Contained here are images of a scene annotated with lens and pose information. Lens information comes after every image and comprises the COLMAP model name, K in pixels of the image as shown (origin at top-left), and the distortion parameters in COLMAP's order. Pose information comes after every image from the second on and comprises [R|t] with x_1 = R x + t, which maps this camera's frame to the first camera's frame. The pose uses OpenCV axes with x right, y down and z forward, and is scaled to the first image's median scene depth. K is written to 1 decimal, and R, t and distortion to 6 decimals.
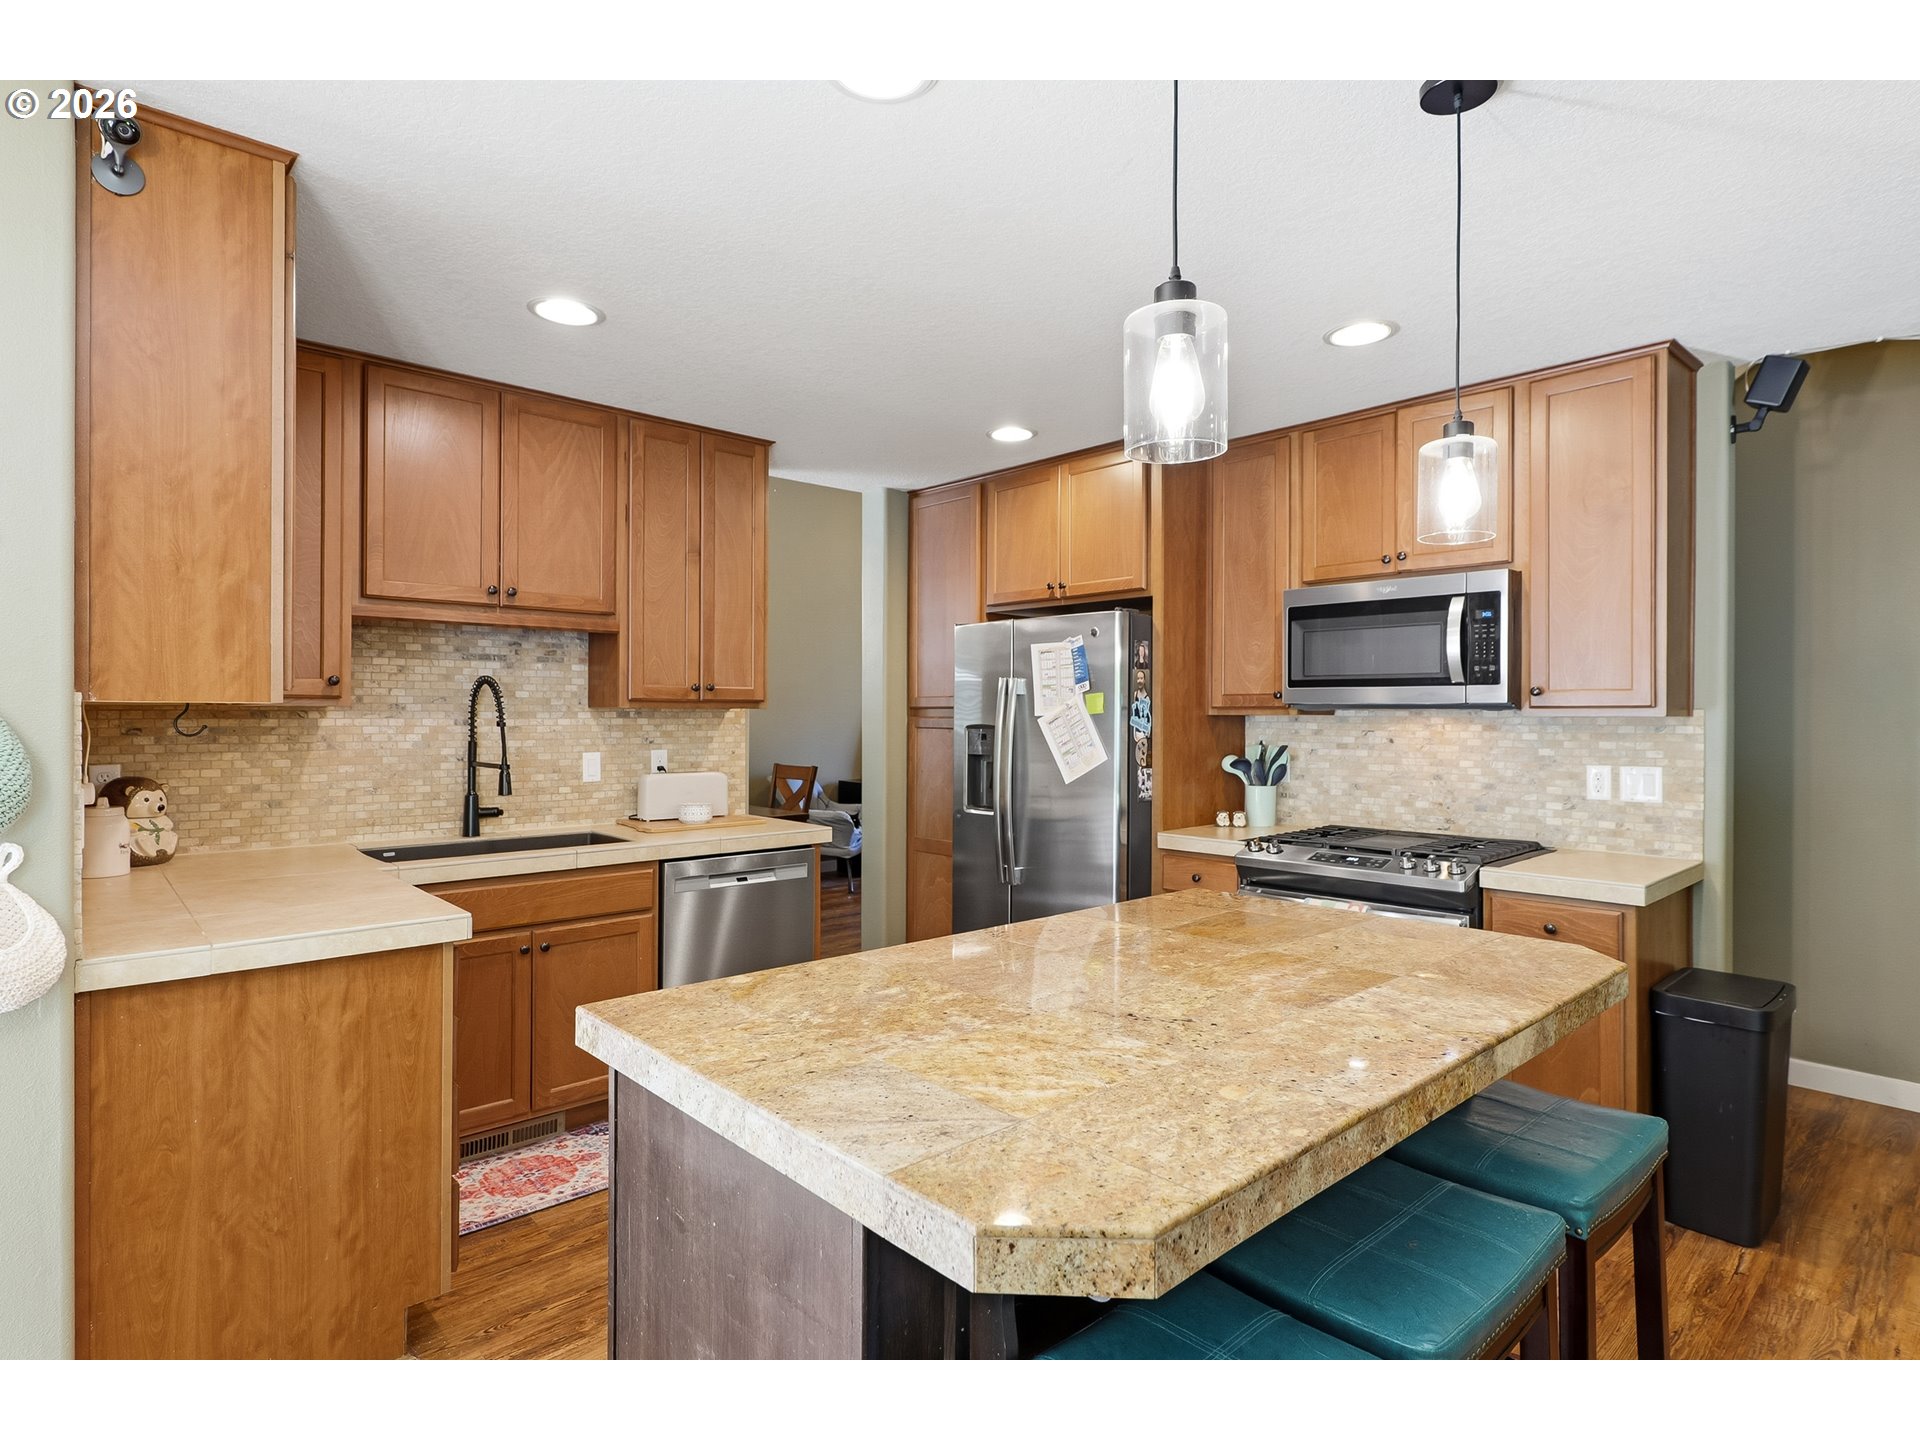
lens RADIAL K [[1004.0, 0, 961.2], [0, 1004.0, 714.5], [0, 0, 1]] dist [0.004267, 0.000397]
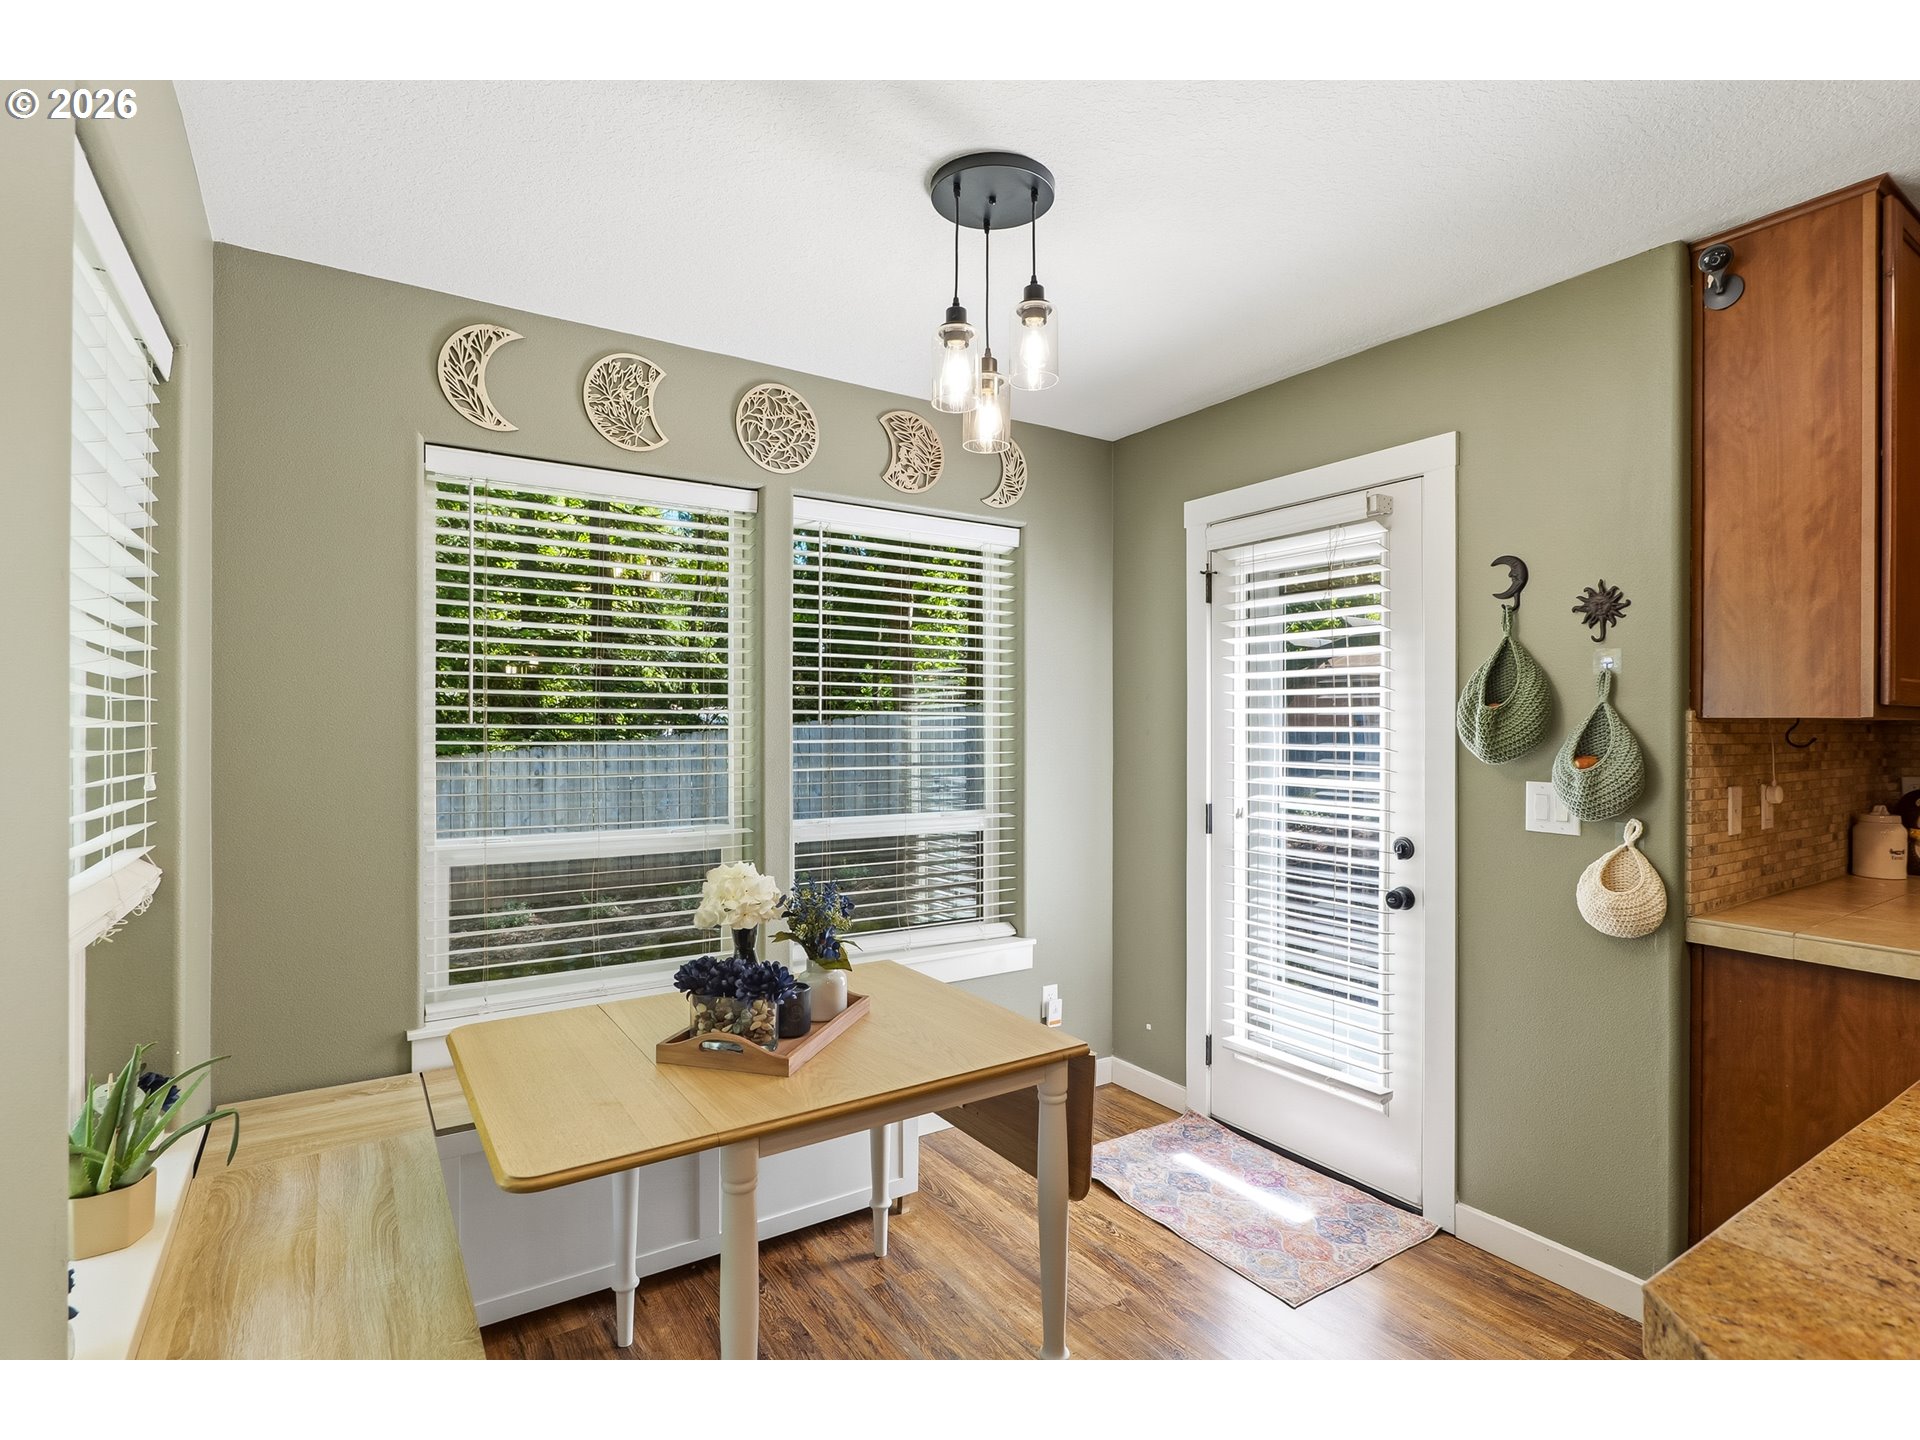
lens RADIAL K [[947.7, 0, 955.5], [0, 947.7, 721.0], [0, 0, 1]] dist [-0.005952, 0.001270]
pose [[-0.159307, -0.007206, -0.987203, 0.236744], [-0.006086, 0.999962, -0.006318, 0.002518], [0.987210, 0.005002, -0.159344, 0.129511]]
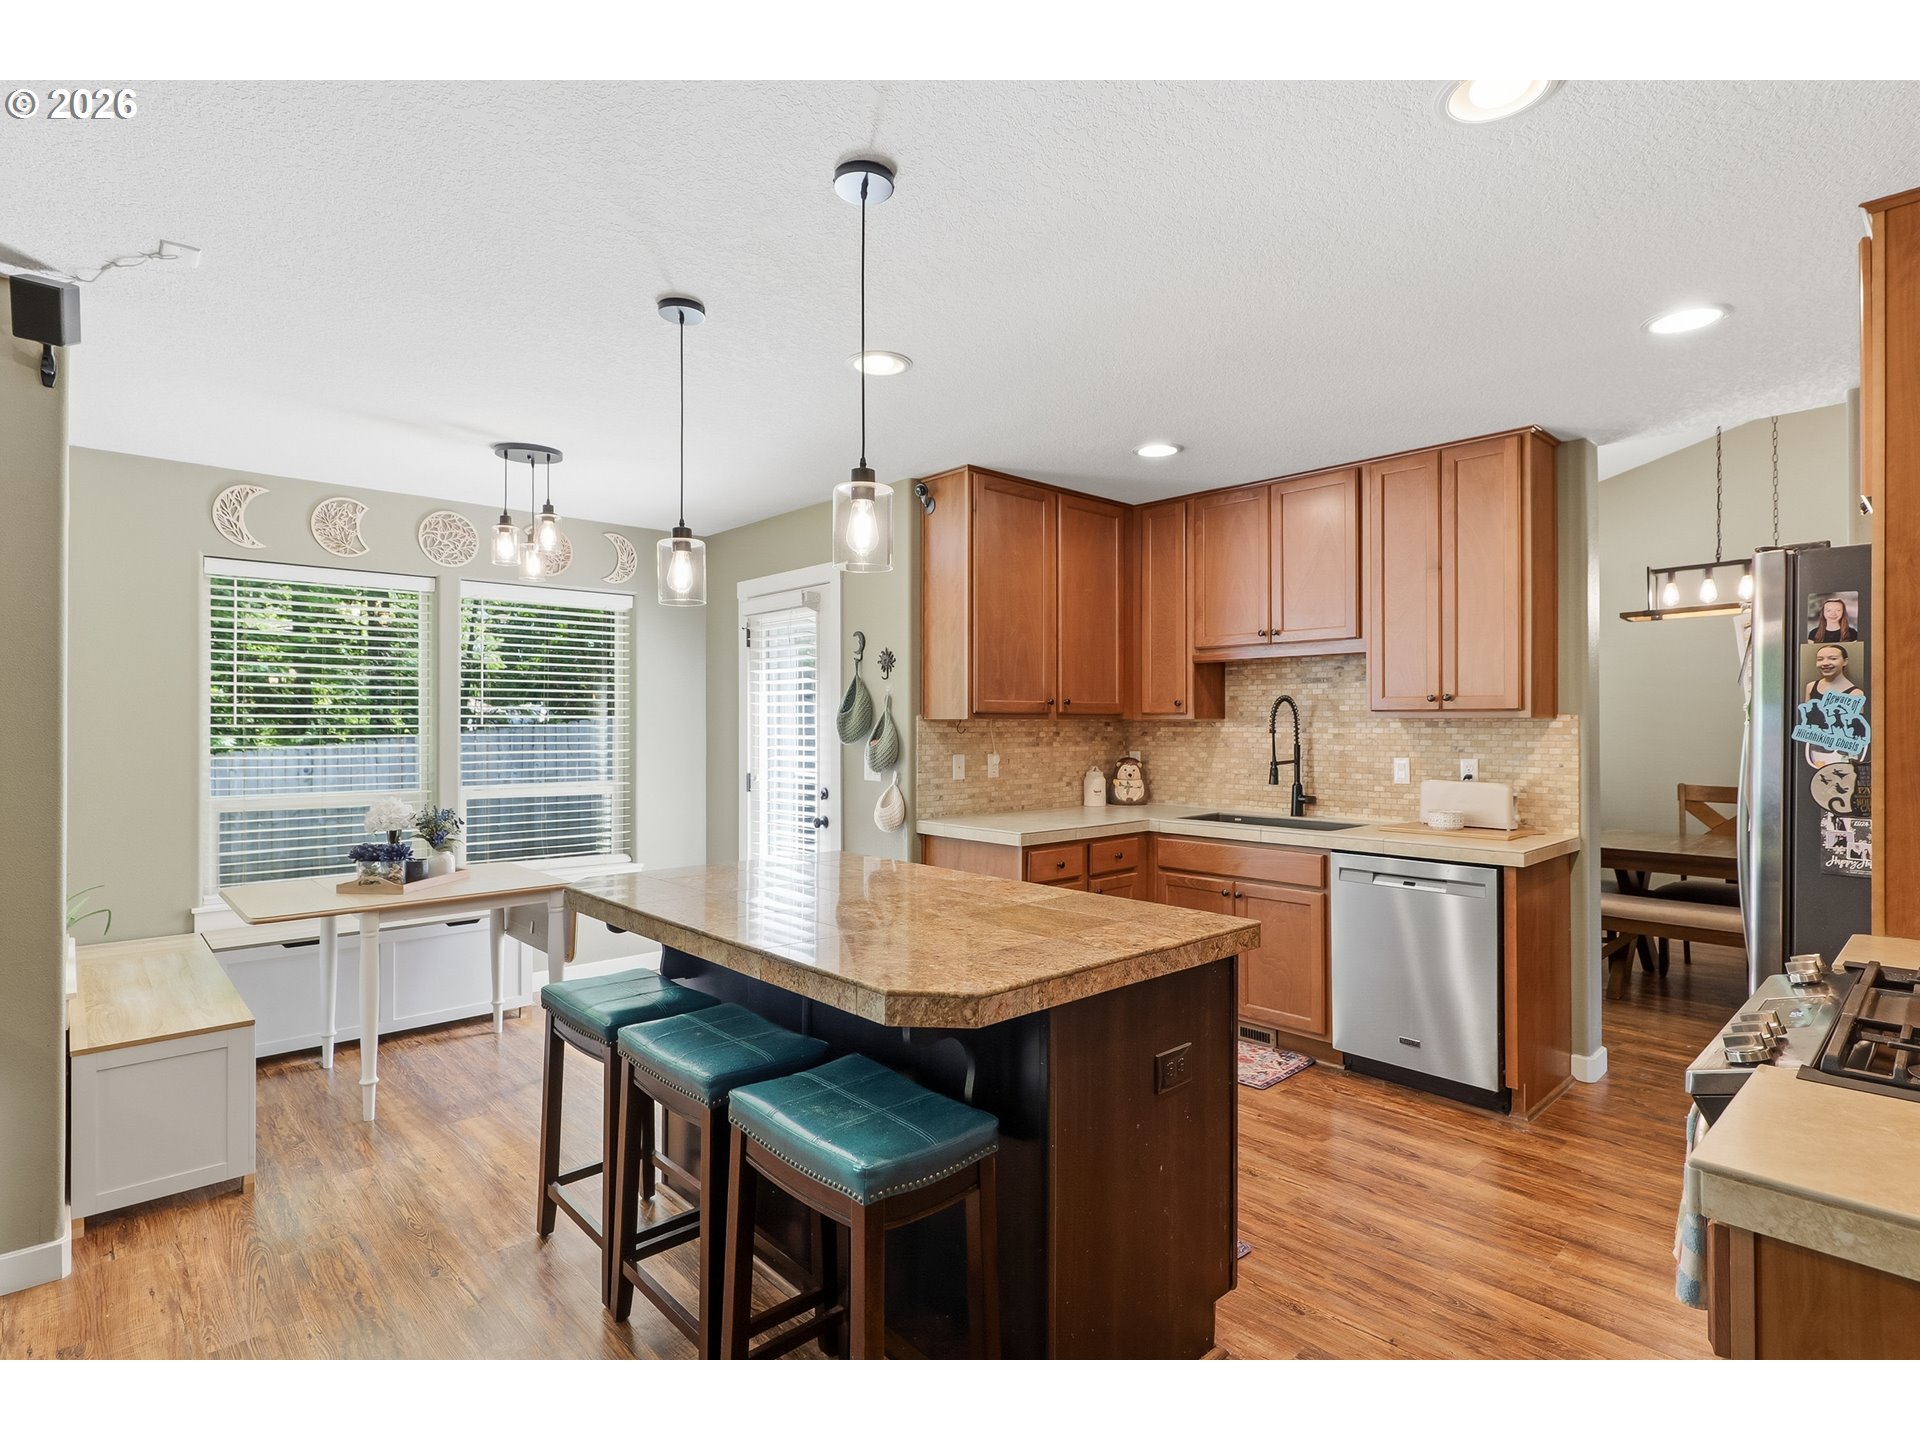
lens RADIAL K [[981.4, 0, 957.4], [0, 981.4, 712.3], [0, 0, 1]] dist [0.005510, 0.000755]
pose [[-0.000613, -0.015089, -0.999886, 0.800288], [-0.000708, 0.999886, -0.015089, 0.003898], [1.000000, 0.000698, -0.000623, 0.544118]]
